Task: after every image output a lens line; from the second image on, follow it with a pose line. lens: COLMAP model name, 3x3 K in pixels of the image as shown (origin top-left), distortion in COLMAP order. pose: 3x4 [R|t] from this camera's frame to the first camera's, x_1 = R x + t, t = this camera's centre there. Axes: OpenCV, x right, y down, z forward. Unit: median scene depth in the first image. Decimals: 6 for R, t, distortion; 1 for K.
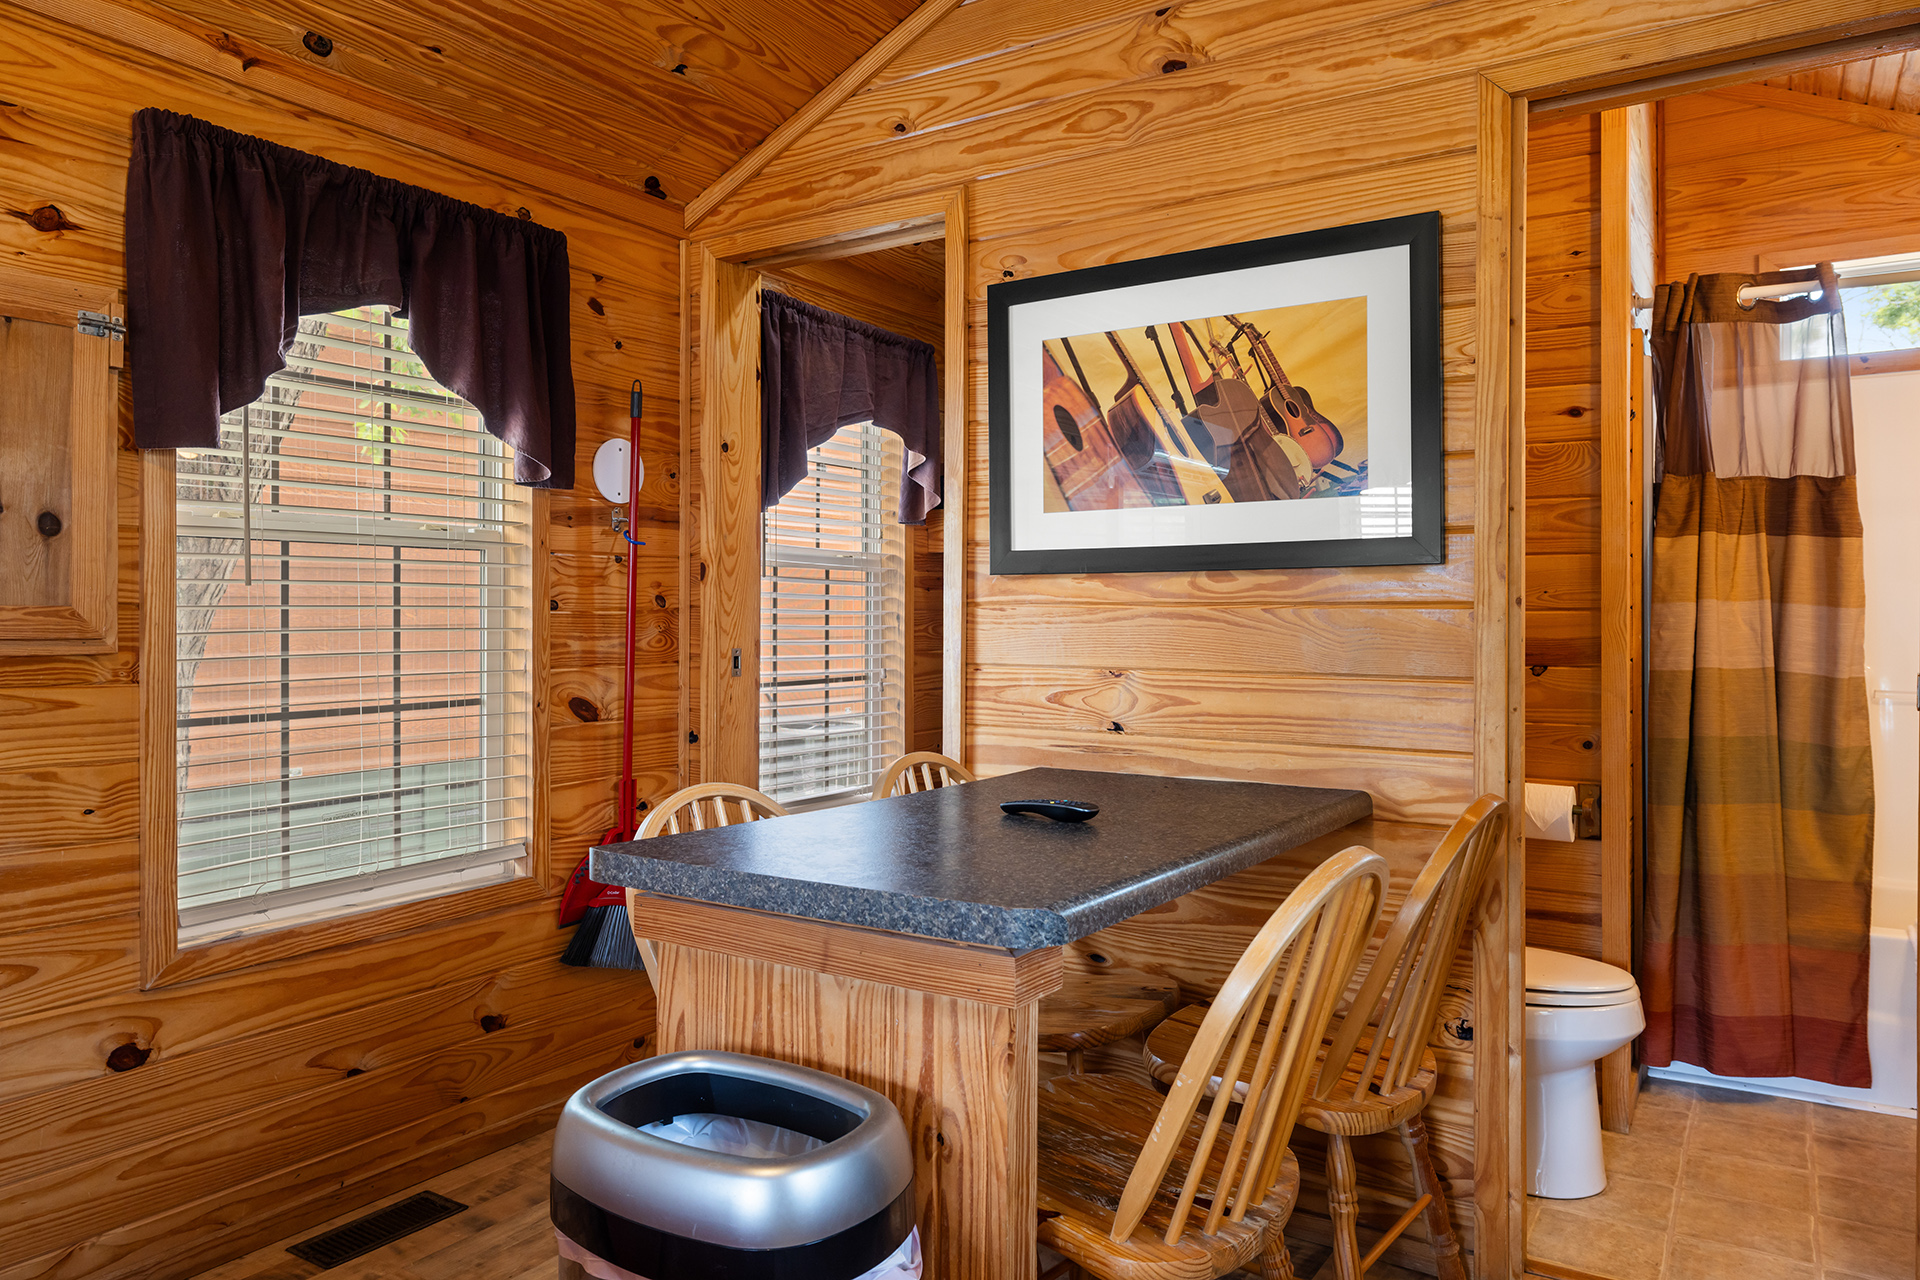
lens RADIAL K [[1288.3, 0, 962.6], [0, 1288.3, 616.8], [0, 0, 1]] dist [-0.001422, -0.000036]
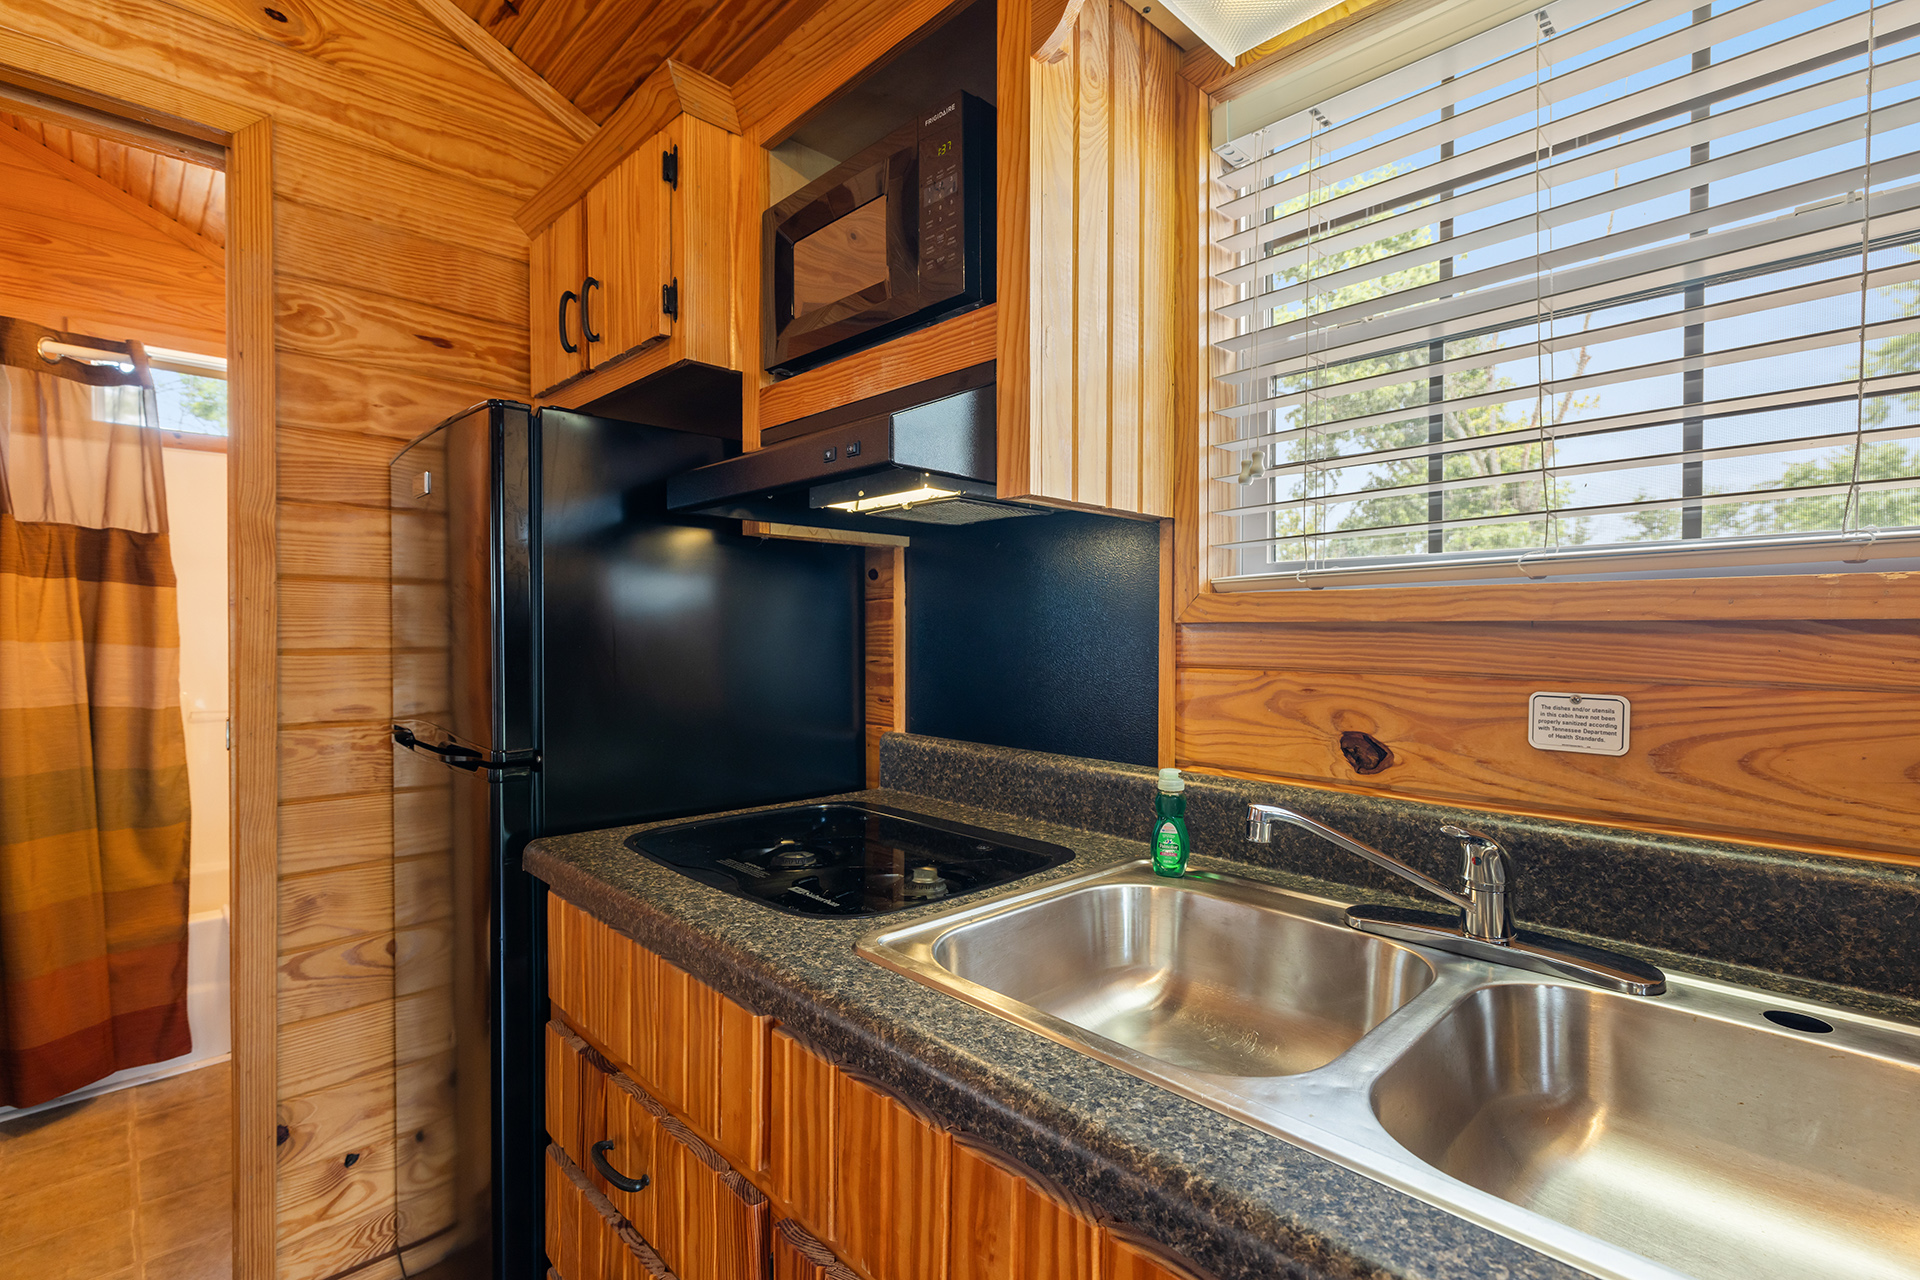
lens RADIAL K [[878.1, 0, 967.2], [0, 878.1, 647.9], [0, 0, 1]] dist [0.000444, 0.000321]
pose [[0.232227, -0.017560, 0.972503, 0.090831], [0.000034, 0.999837, 0.018045, -0.021733], [-0.972662, -0.004158, 0.232190, 0.118385]]
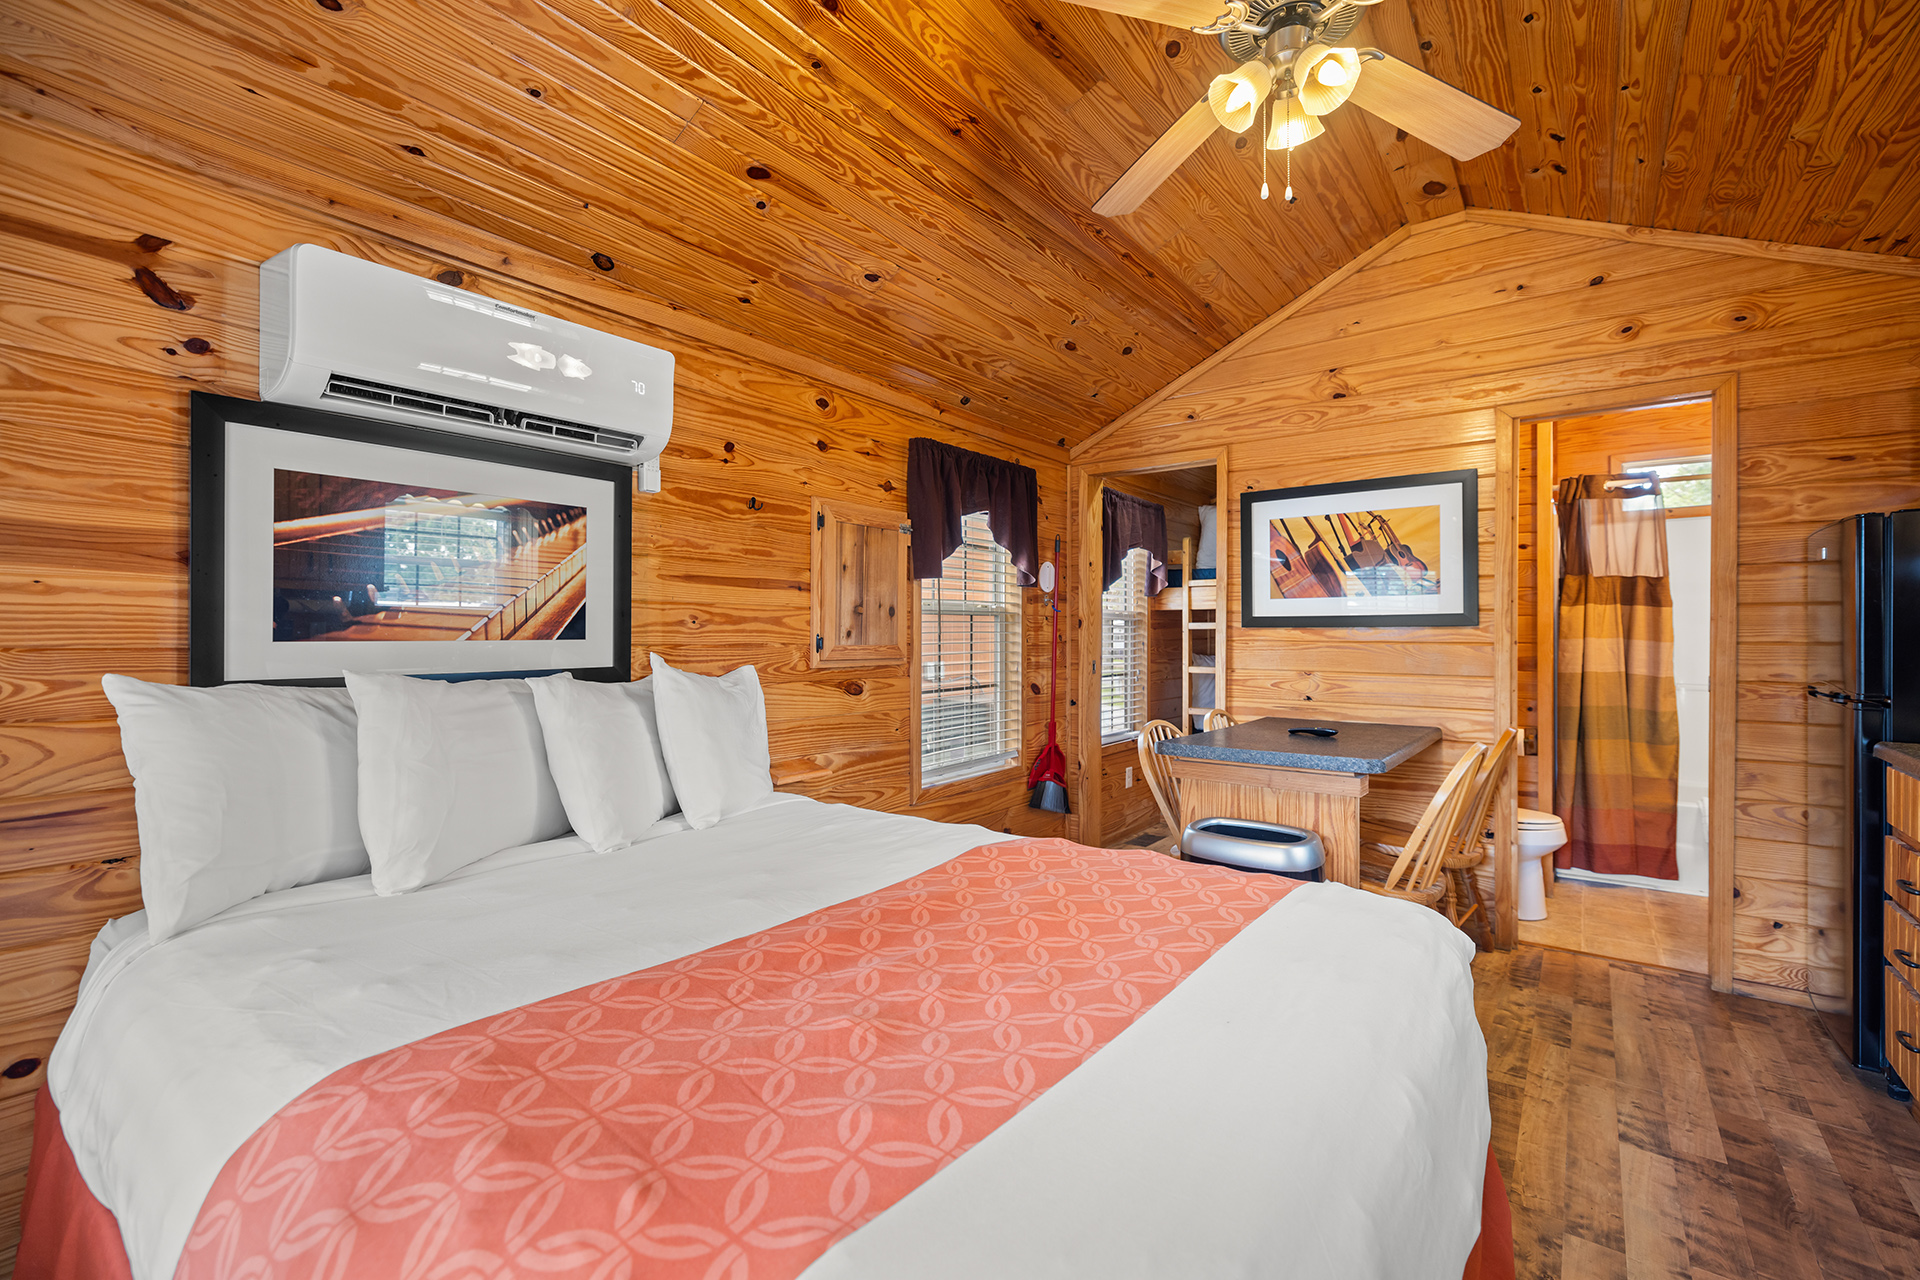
lens RADIAL K [[834.1, 0, 952.9], [0, 834.1, 630.8], [0, 0, 1]] dist [0.001347, 0.000345]
pose [[0.996704, -0.000260, -0.081124, -0.324591], [0.000070, 0.999997, -0.002355, -0.022254], [0.081124, 0.002341, 0.996701, -0.401800]]
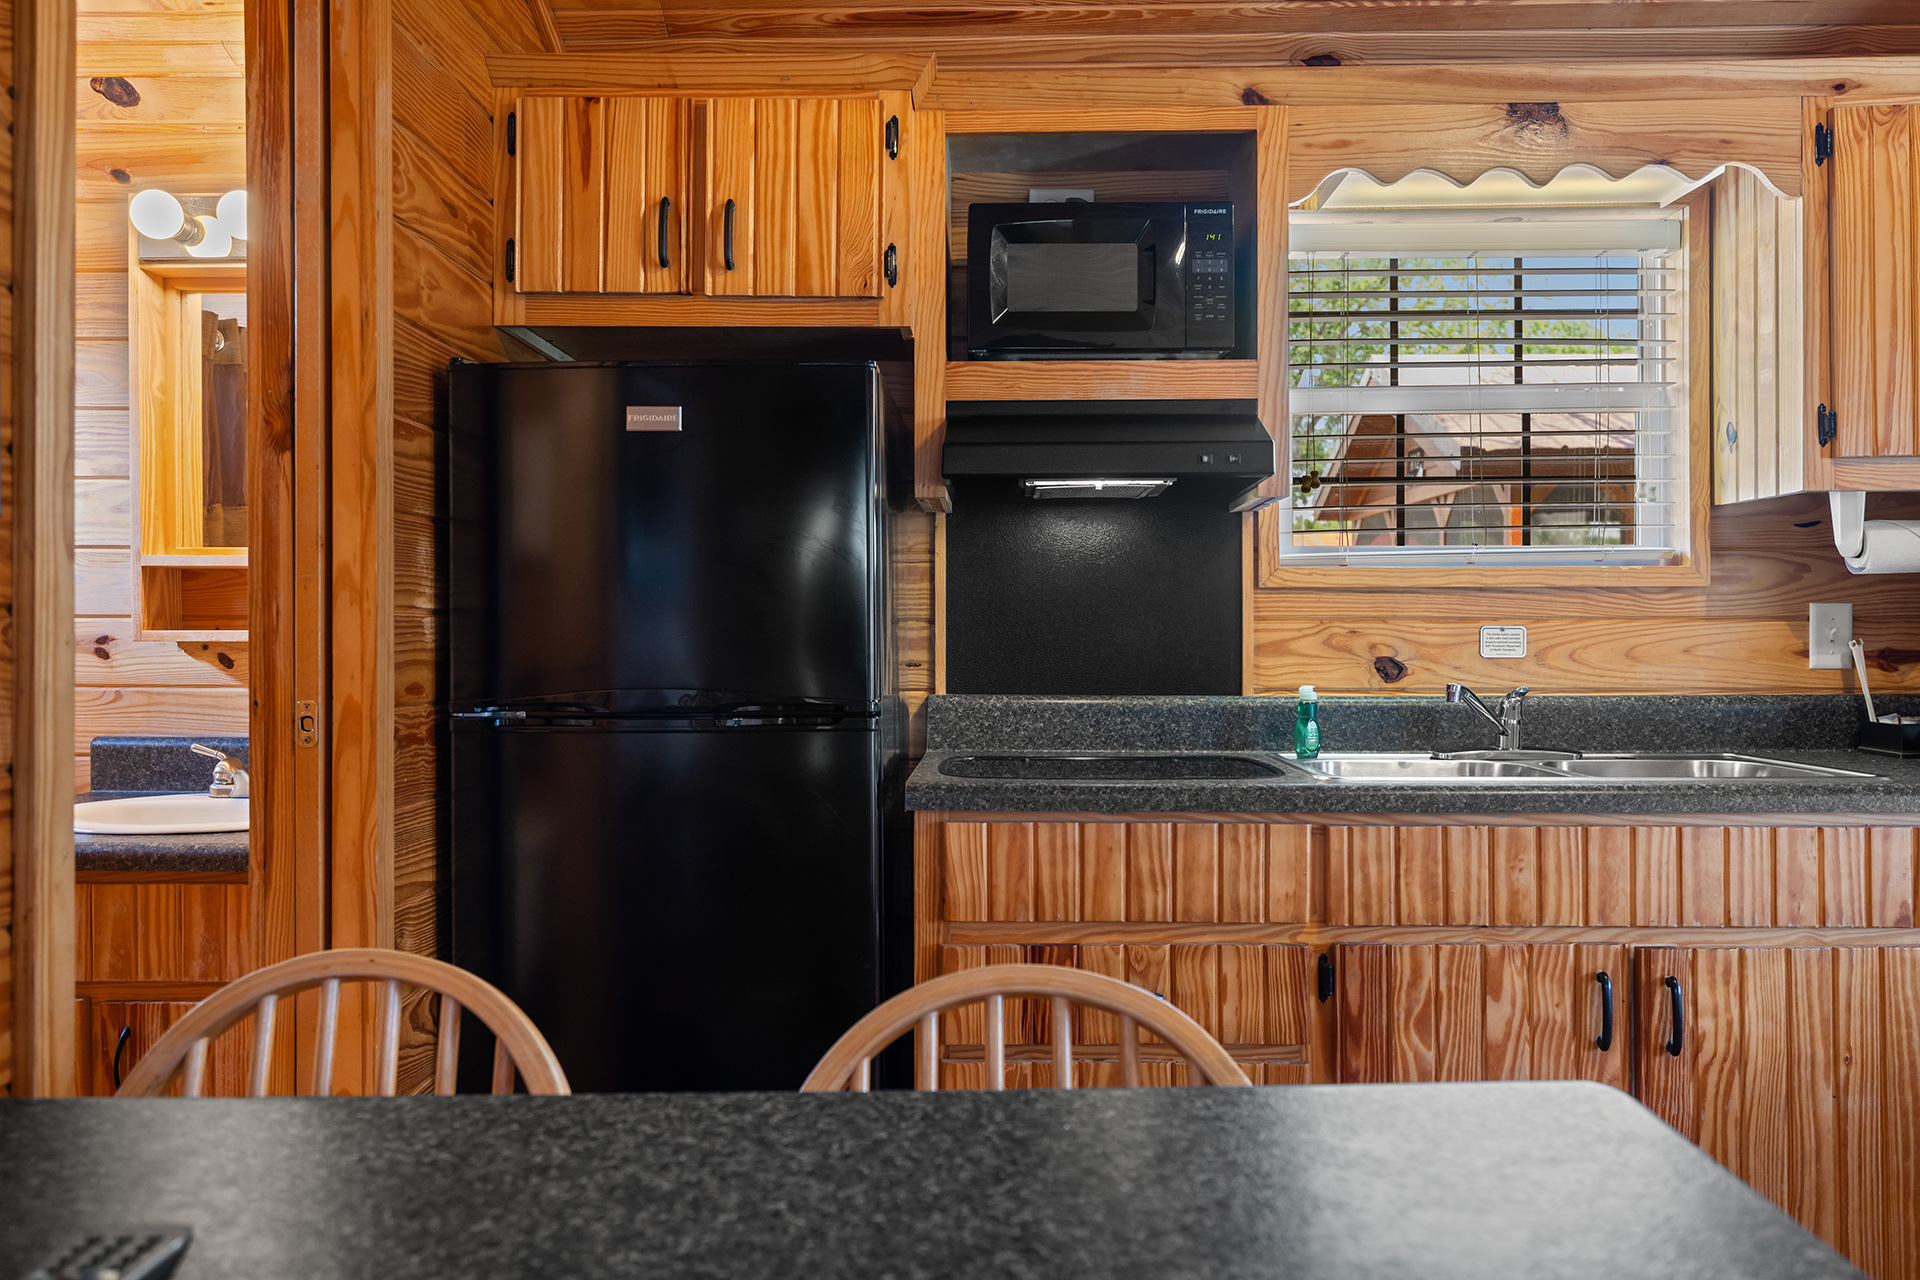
lens RADIAL K [[1439.8, 0, 960.0], [0, 1439.8, 640.0], [0, 0, 1]] dist [0.000381, -0.001695]
pose [[-0.505154, -0.002937, 0.863024, -0.180647], [0.004055, 0.999975, 0.005776, 0.001069], [-0.863019, 0.006417, -0.505130, 0.735862]]
